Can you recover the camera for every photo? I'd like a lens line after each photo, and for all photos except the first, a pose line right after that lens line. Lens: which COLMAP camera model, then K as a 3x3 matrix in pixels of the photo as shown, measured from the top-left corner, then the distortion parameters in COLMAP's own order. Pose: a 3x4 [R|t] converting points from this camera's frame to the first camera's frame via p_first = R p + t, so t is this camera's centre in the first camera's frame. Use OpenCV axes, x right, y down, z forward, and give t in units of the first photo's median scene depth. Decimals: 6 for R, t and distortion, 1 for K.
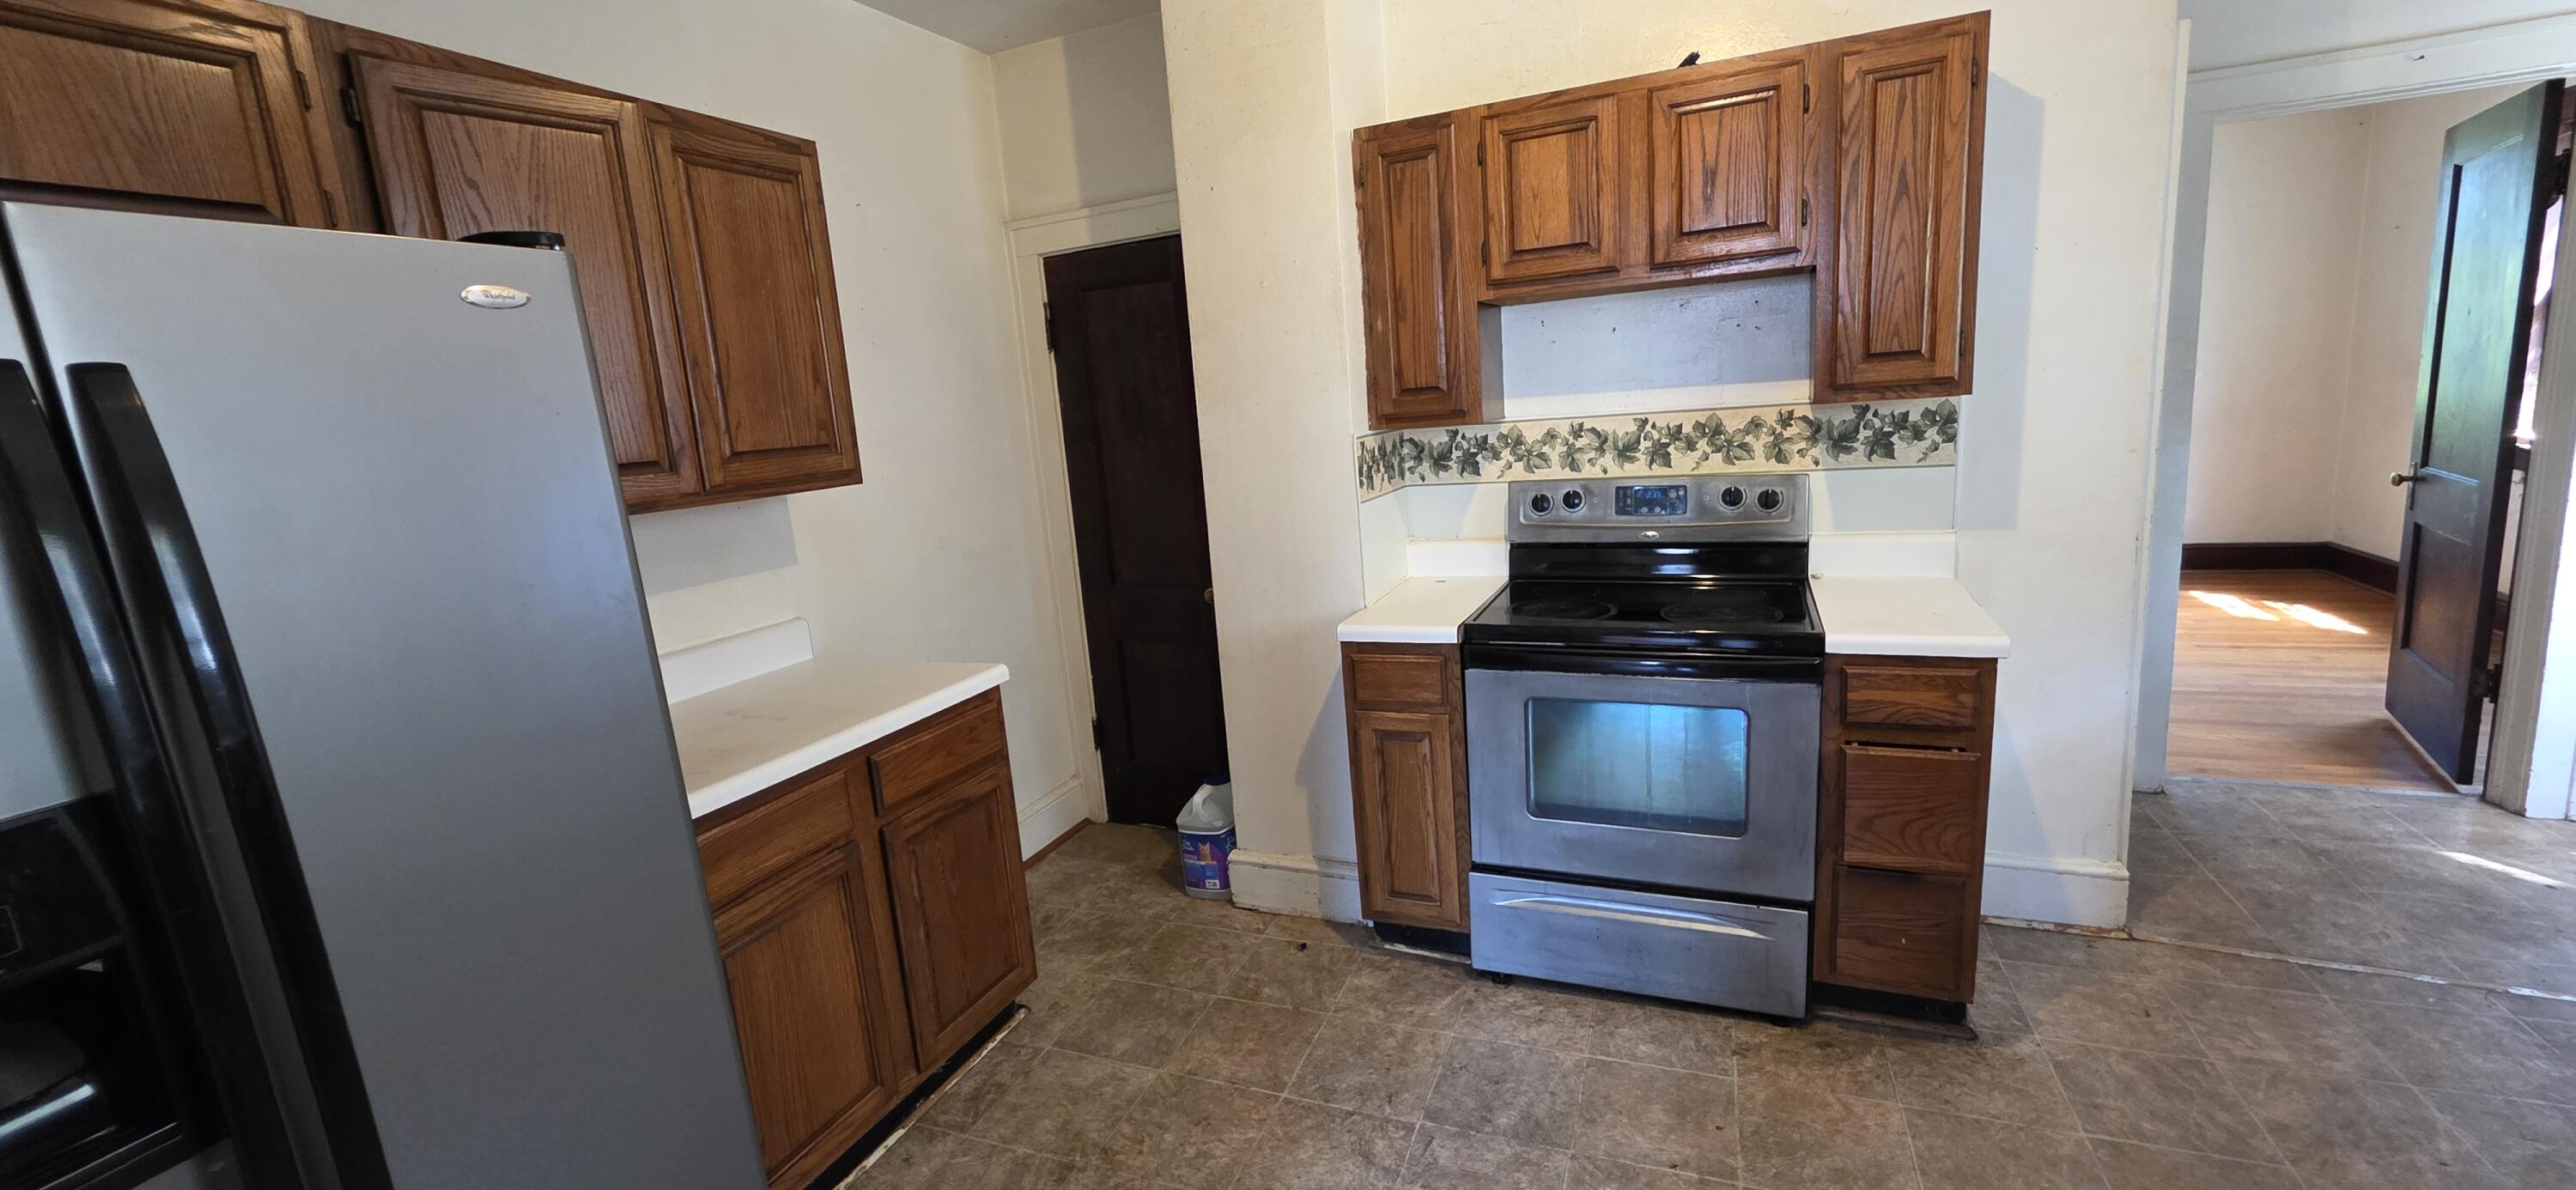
lens RADIAL K [[1022.6, 0, 1288.0], [0, 1022.6, 595.0], [0, 0, 1]] dist [0.008110, -0.000095]
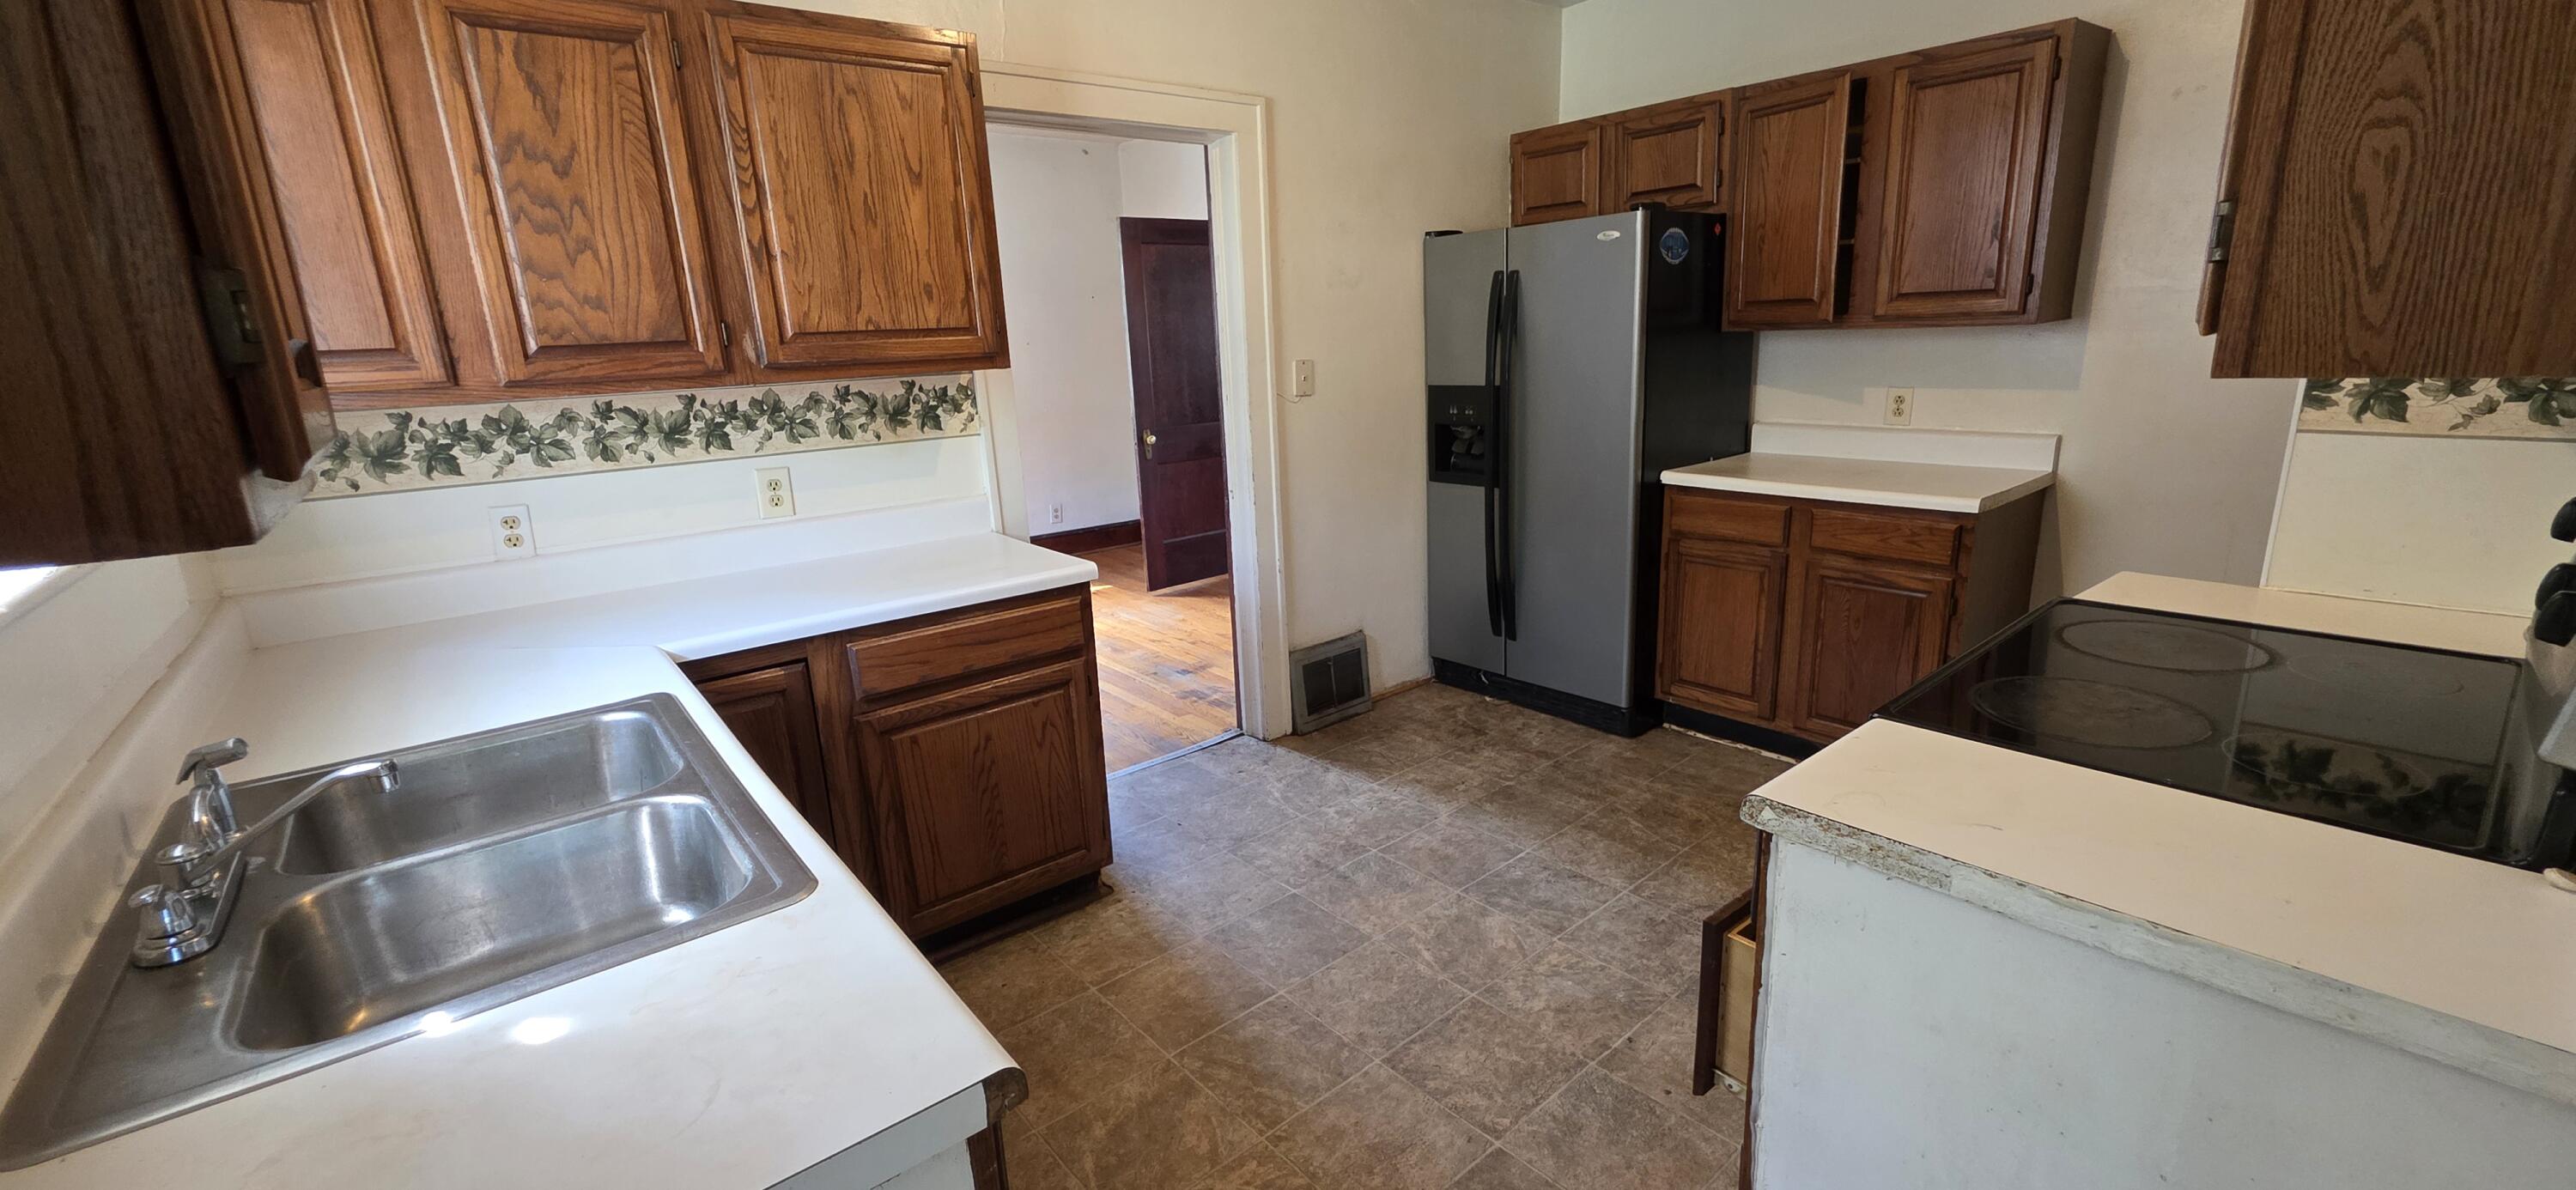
lens RADIAL K [[1065.2, 0, 1288.0], [0, 1065.2, 595.0], [0, 0, 1]] dist [0.022169, -0.000064]
pose [[0.473578, -0.167076, 0.864760, -0.371705], [0.171710, 0.980517, 0.095405, -0.005782], [-0.863852, 0.103306, 0.493040, 0.185040]]
